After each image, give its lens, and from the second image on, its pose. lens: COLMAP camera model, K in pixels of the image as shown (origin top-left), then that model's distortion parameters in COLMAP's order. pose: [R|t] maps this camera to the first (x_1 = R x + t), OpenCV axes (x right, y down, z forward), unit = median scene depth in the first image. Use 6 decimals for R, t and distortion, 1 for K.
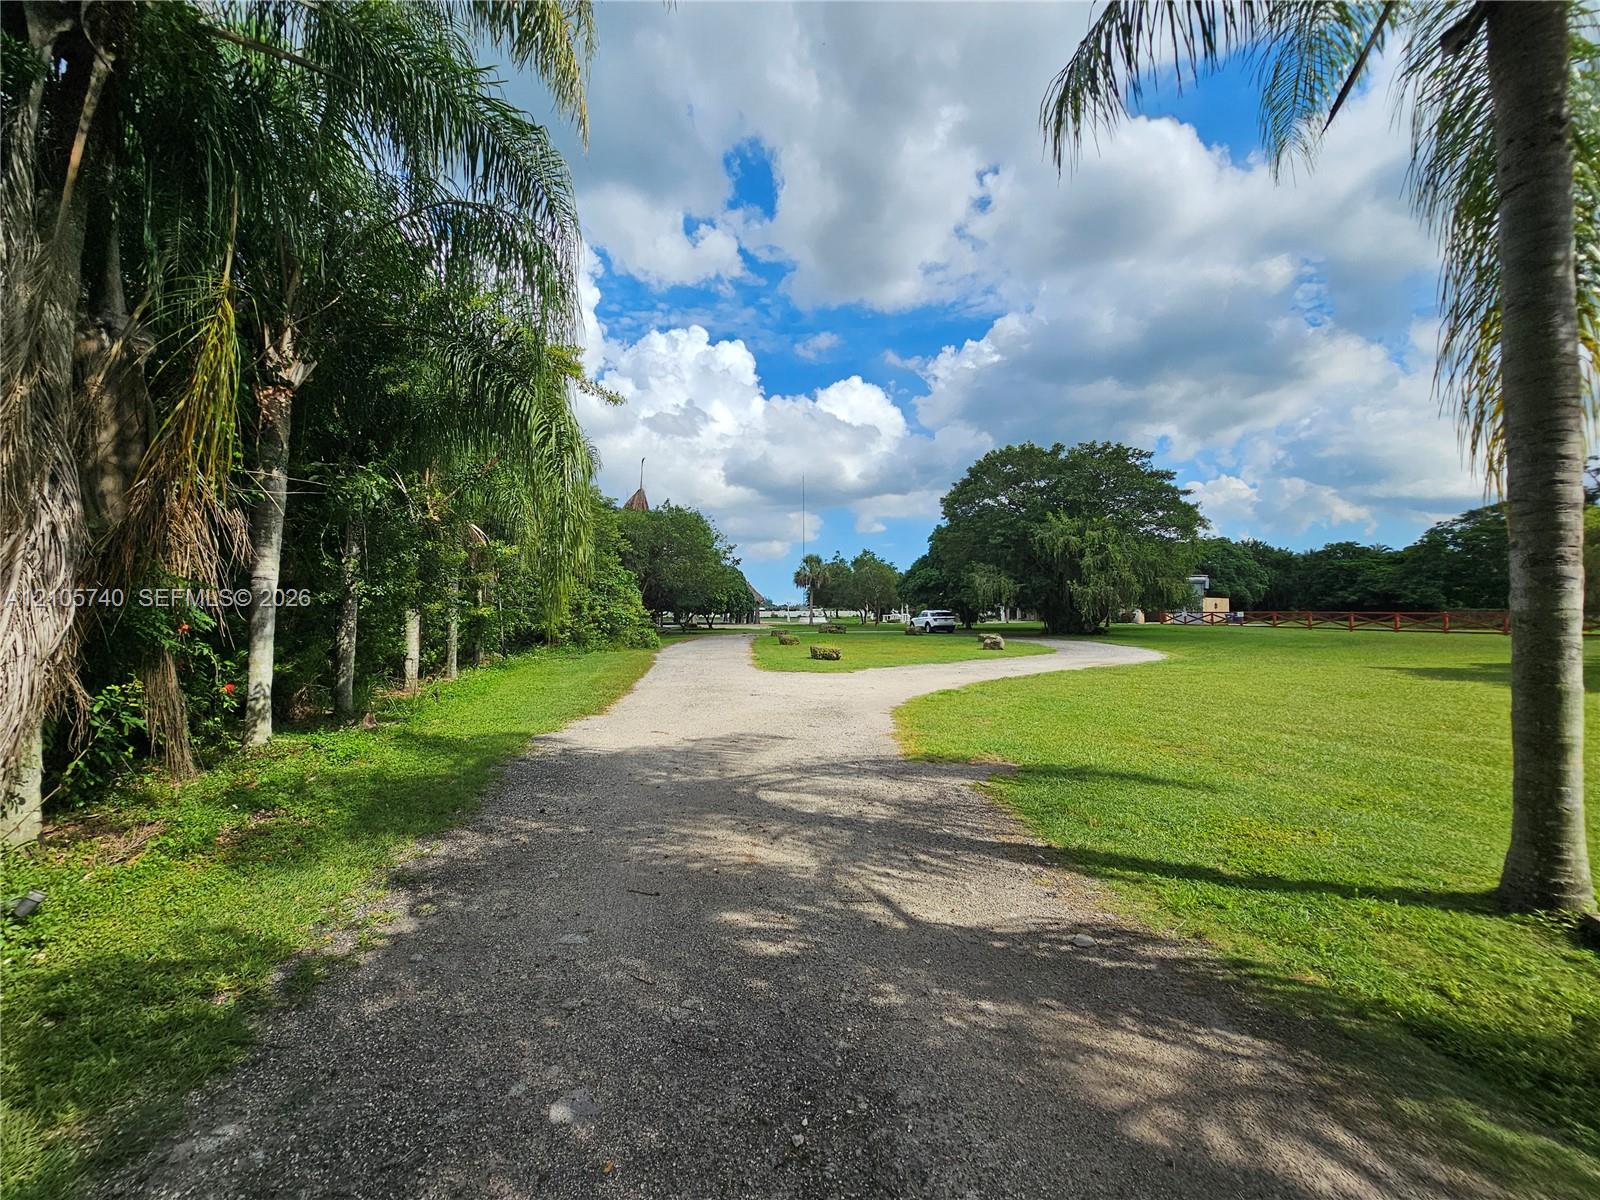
lens RADIAL K [[661.4, 0, 792.5], [0, 661.4, 610.8], [0, 0, 1]] dist [-0.010324, 0.000041]
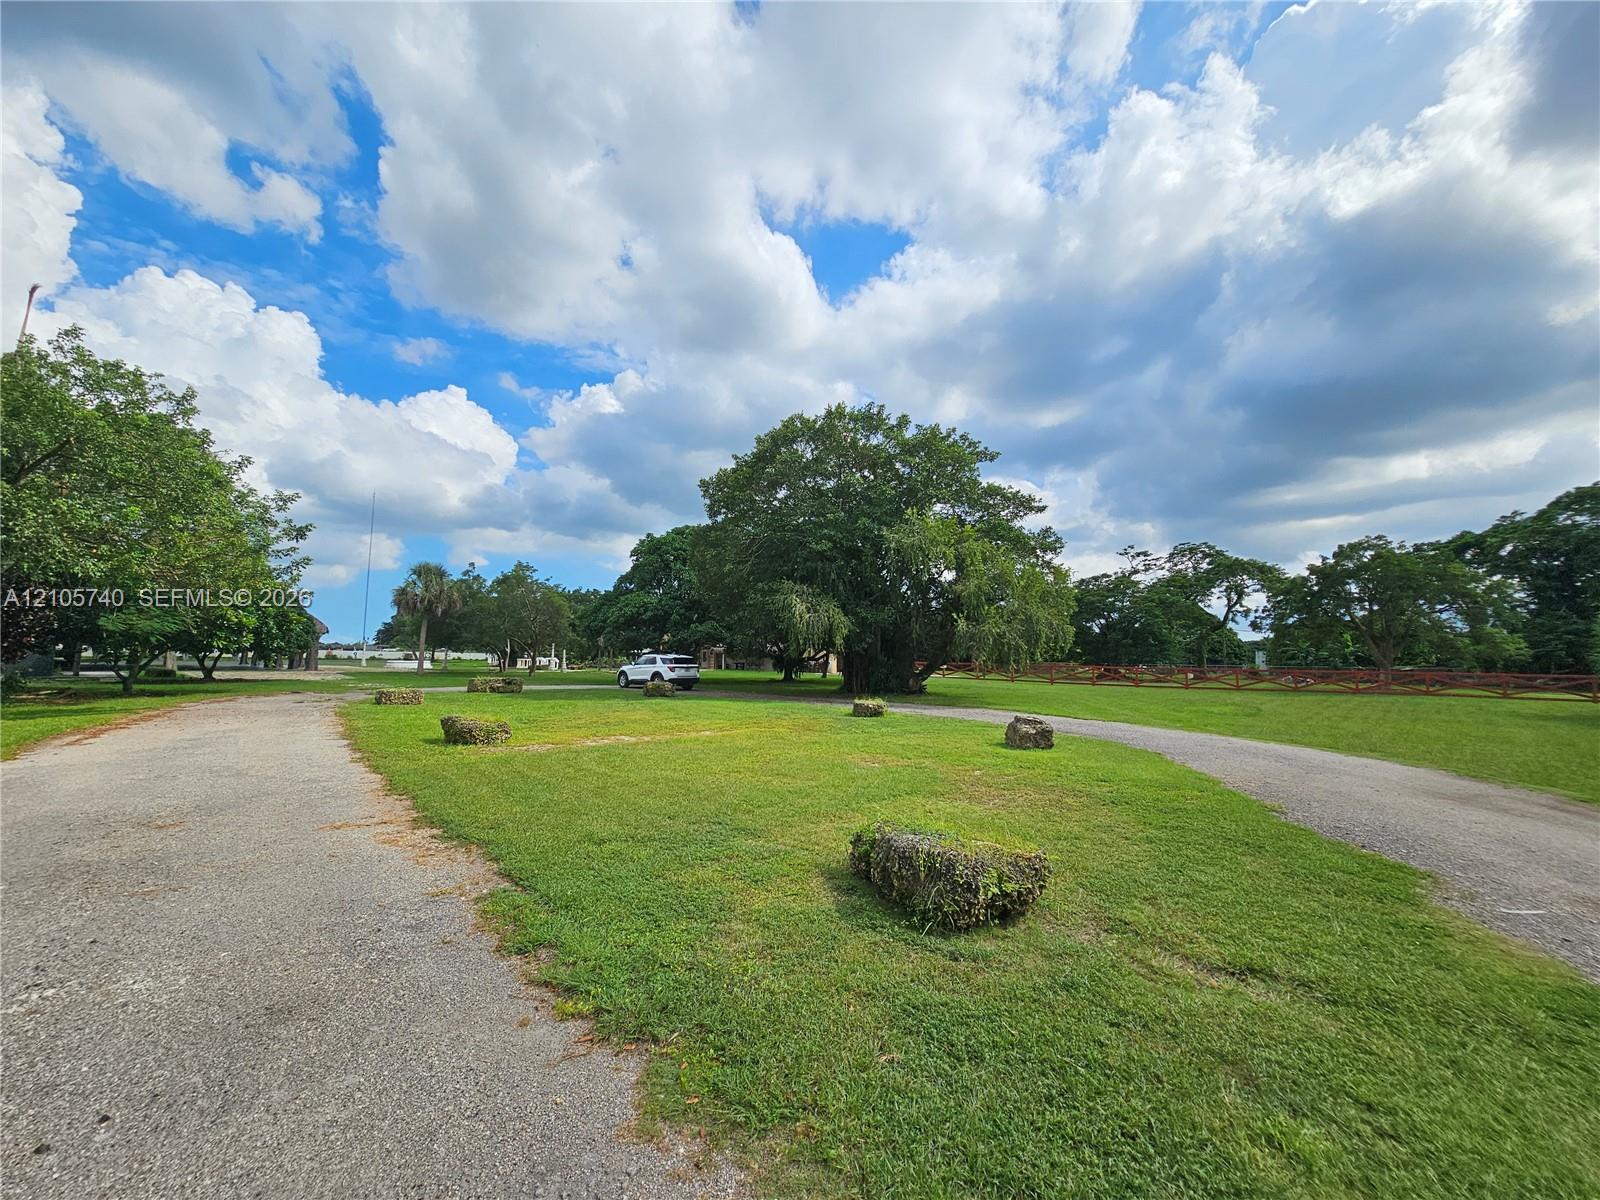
lens RADIAL K [[642.5, 0, 789.5], [0, 642.5, 591.2], [0, 0, 1]] dist [0.001269, -0.000195]
pose [[0.826638, 0.077899, 0.557316, -0.038875], [-0.021443, 0.994013, -0.107133, 0.002346], [-0.562325, 0.076609, 0.823360, 0.372925]]
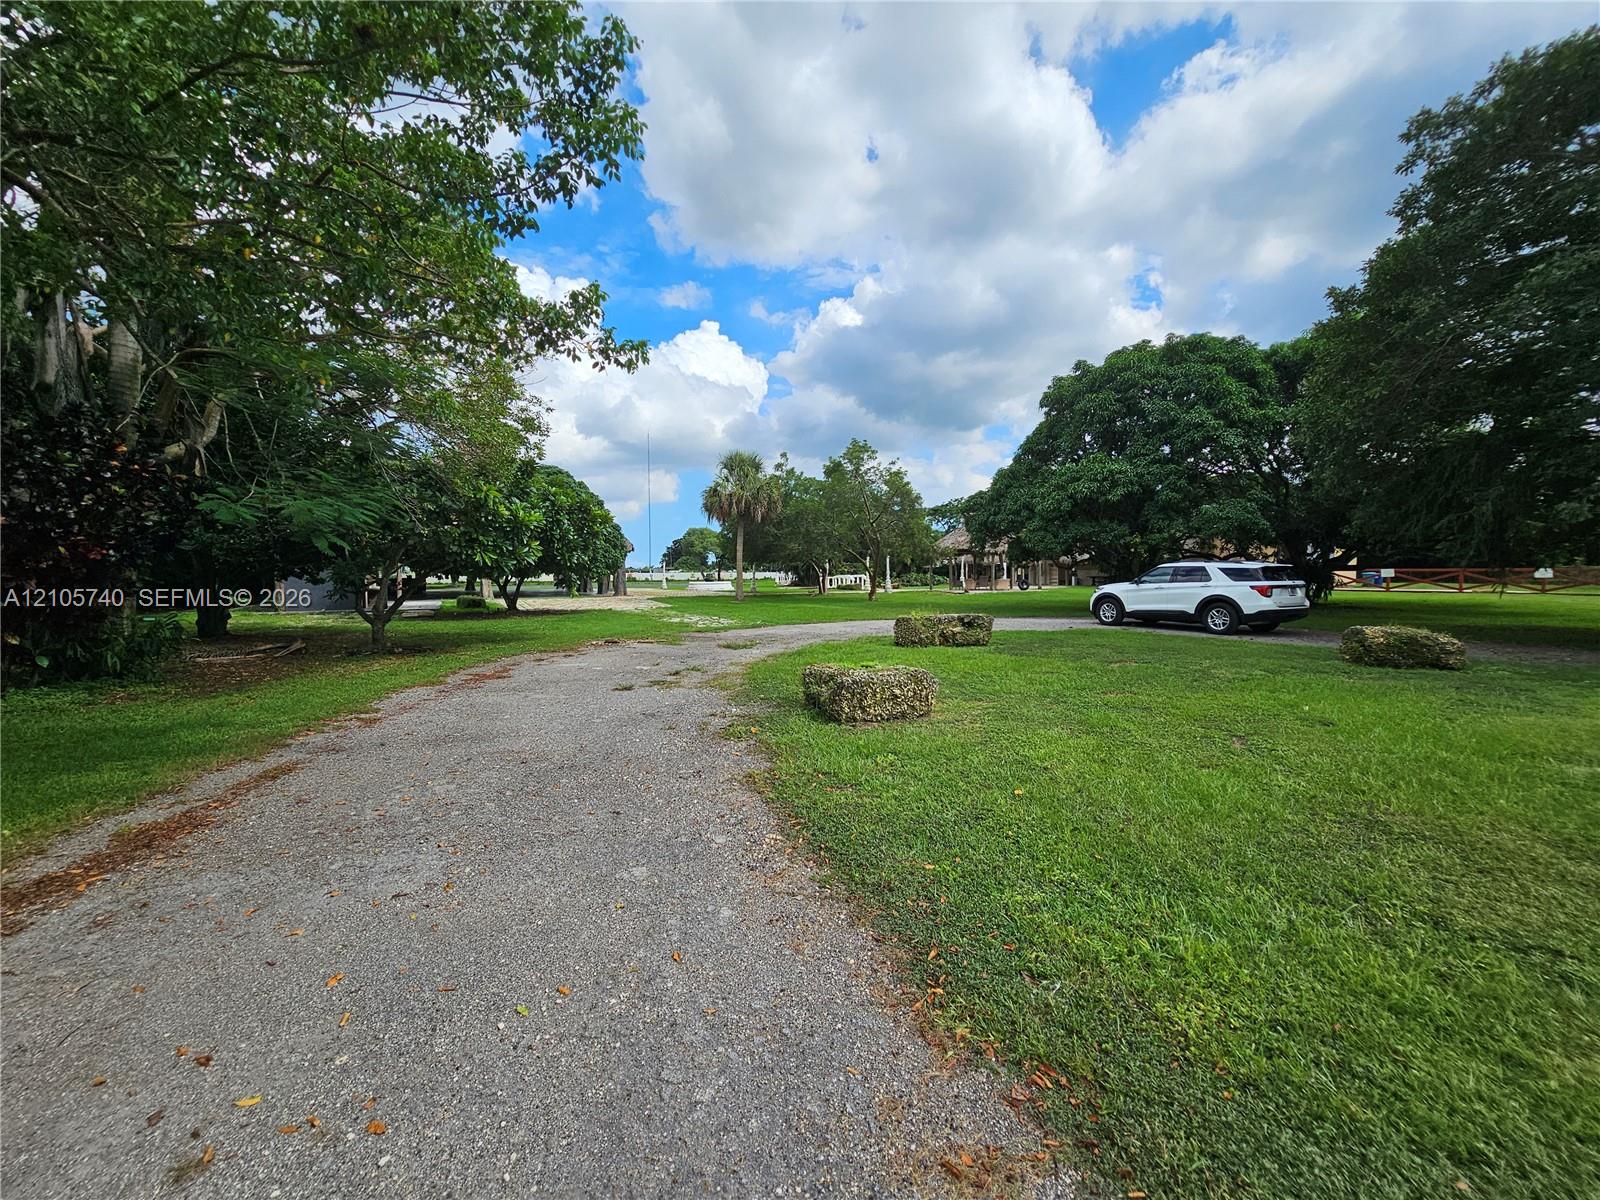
lens RADIAL K [[645.7, 0, 802.8], [0, 645.7, 543.2], [0, 0, 1]] dist [-0.000232, 0.000057]
pose [[0.970602, 0.011899, 0.240396, -0.057652], [-0.000493, 0.998874, -0.047449, 0.005551], [-0.240690, 0.045936, 0.969514, 0.715459]]
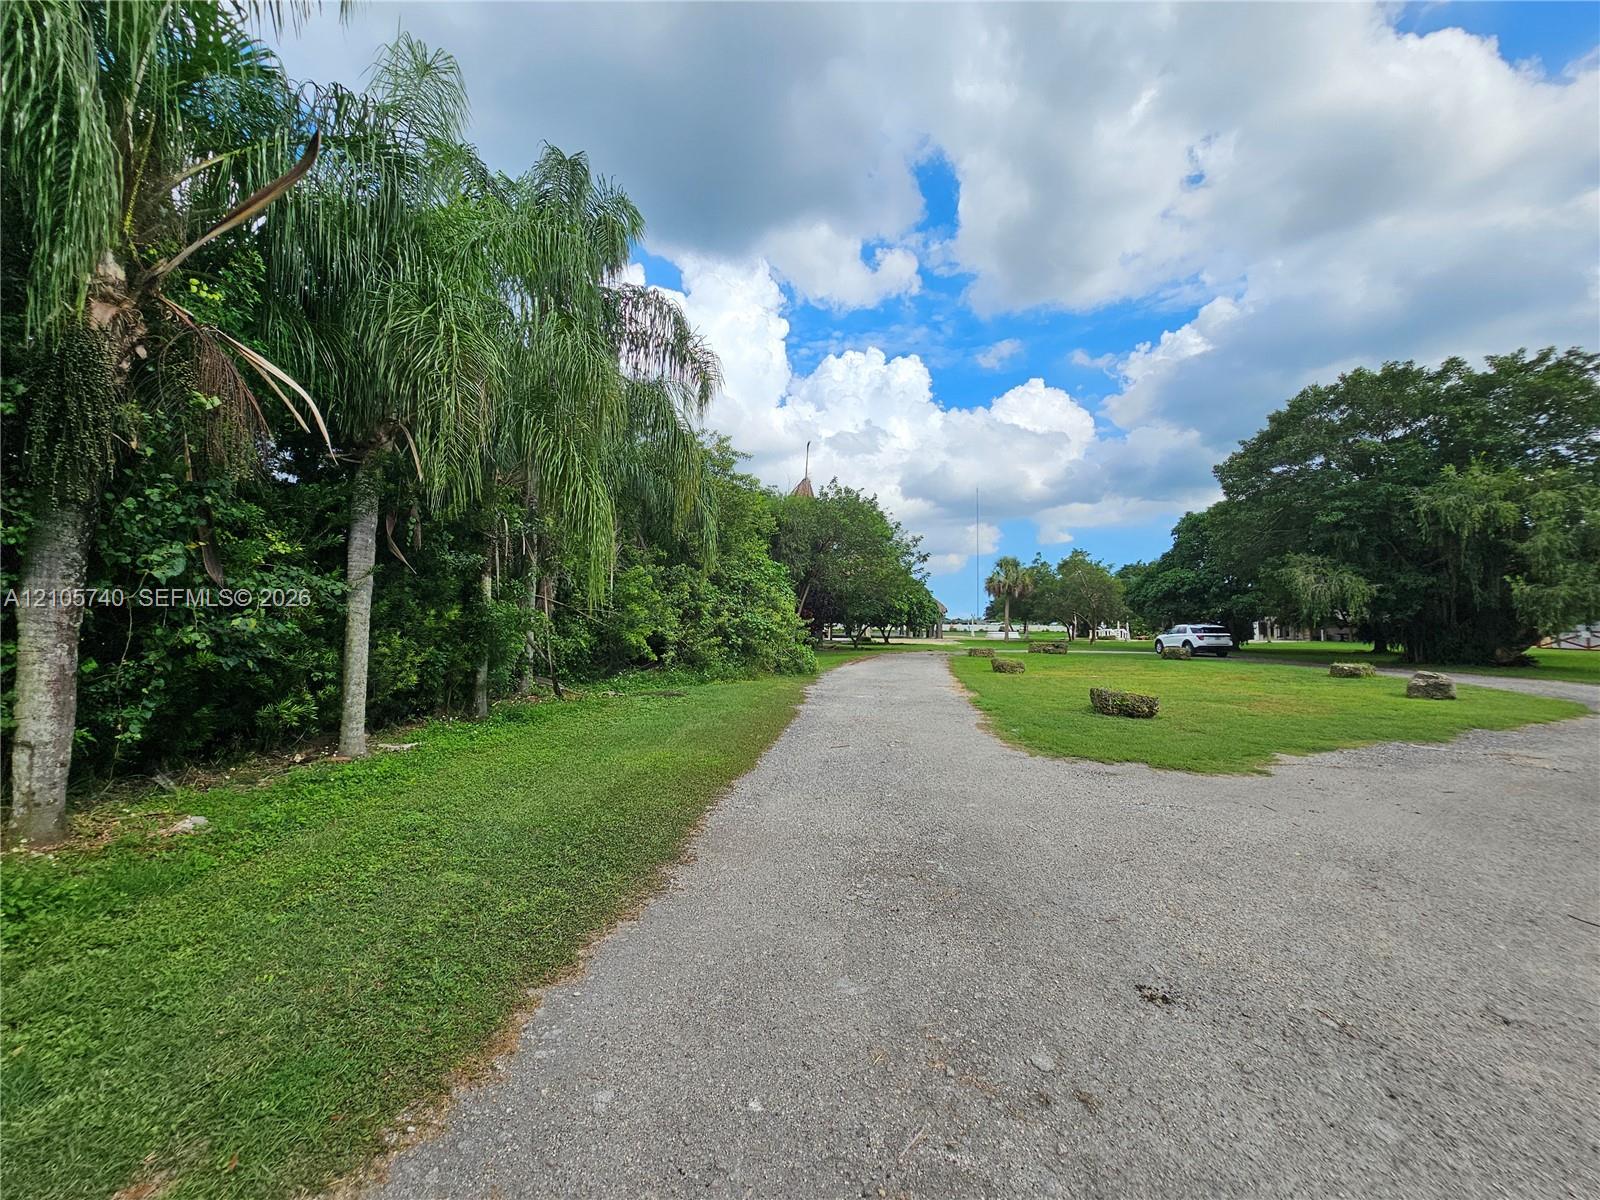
lens RADIAL K [[645.0, 0, 808.1], [0, 645.0, 596.8], [0, 0, 1]] dist [-0.000580, 0.000118]
pose [[0.970570, 0.001767, -0.240813, -0.026443], [-0.011823, 0.999117, -0.040316, 0.002117], [0.240529, 0.041977, 0.969734, 0.192757]]
